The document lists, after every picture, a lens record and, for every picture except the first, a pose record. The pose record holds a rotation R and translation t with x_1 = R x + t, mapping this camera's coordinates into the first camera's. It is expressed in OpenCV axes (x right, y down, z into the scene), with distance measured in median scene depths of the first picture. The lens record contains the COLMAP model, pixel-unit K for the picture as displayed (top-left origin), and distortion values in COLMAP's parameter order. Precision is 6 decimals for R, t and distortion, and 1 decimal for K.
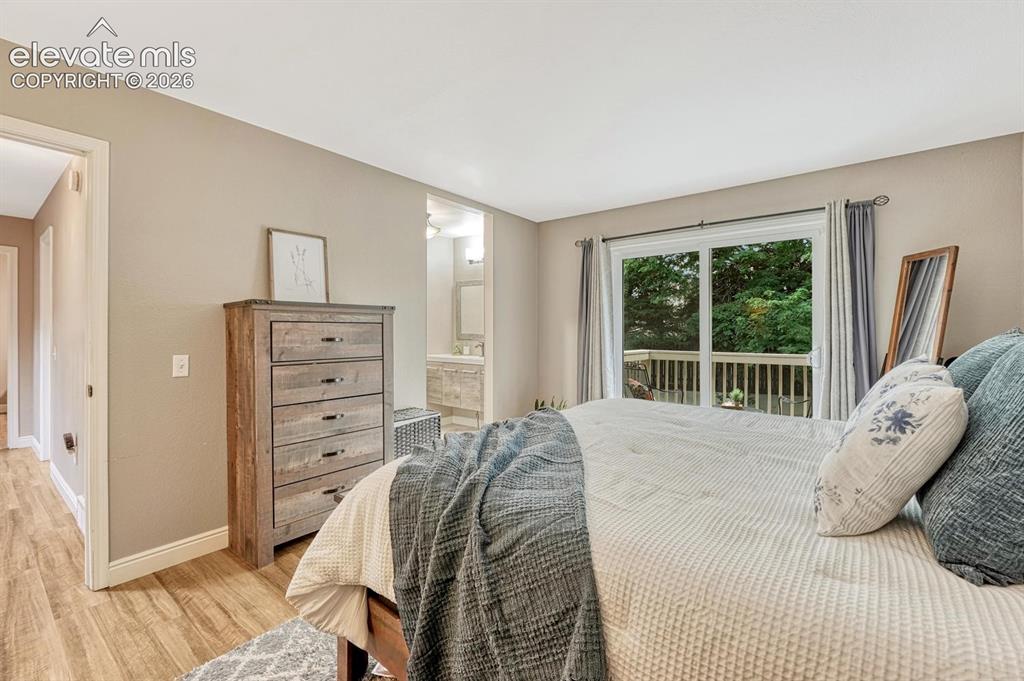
lens RADIAL K [[439.8, 0, 510.7], [0, 439.8, 333.2], [0, 0, 1]] dist [-0.002240, -0.000135]
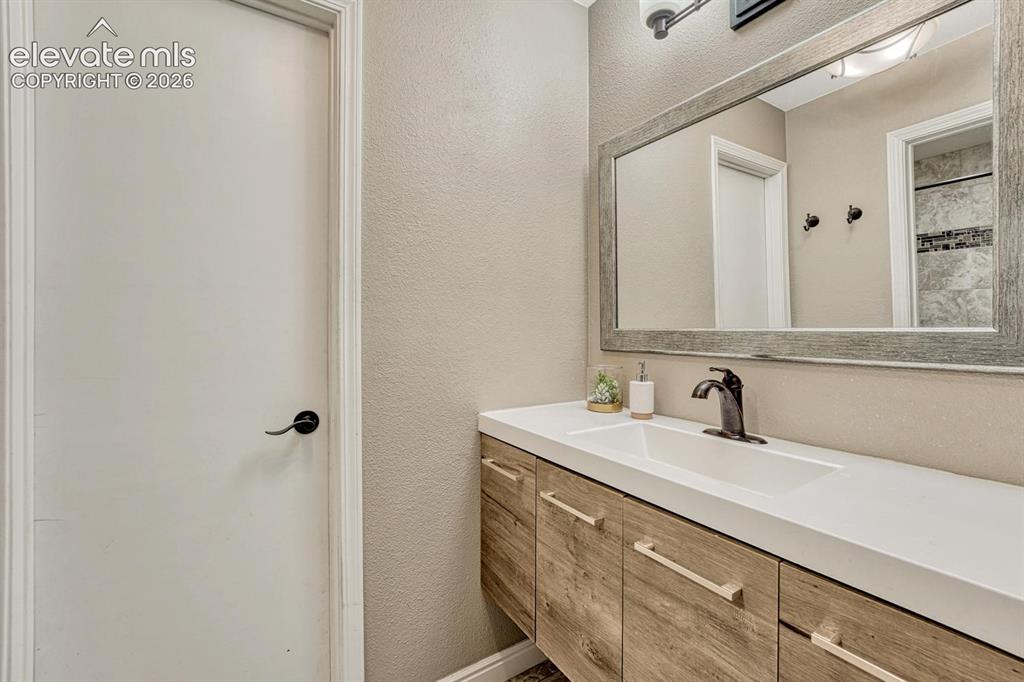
lens RADIAL K [[439.8, 0, 510.7], [0, 439.8, 333.7], [0, 0, 1]] dist [-0.002240, -0.000135]
pose [[0.947598, -0.004162, -0.319439, -0.091616], [0.005292, 0.999982, 0.002671, 0.002733], [0.319422, -0.004221, 0.947603, 0.743467]]
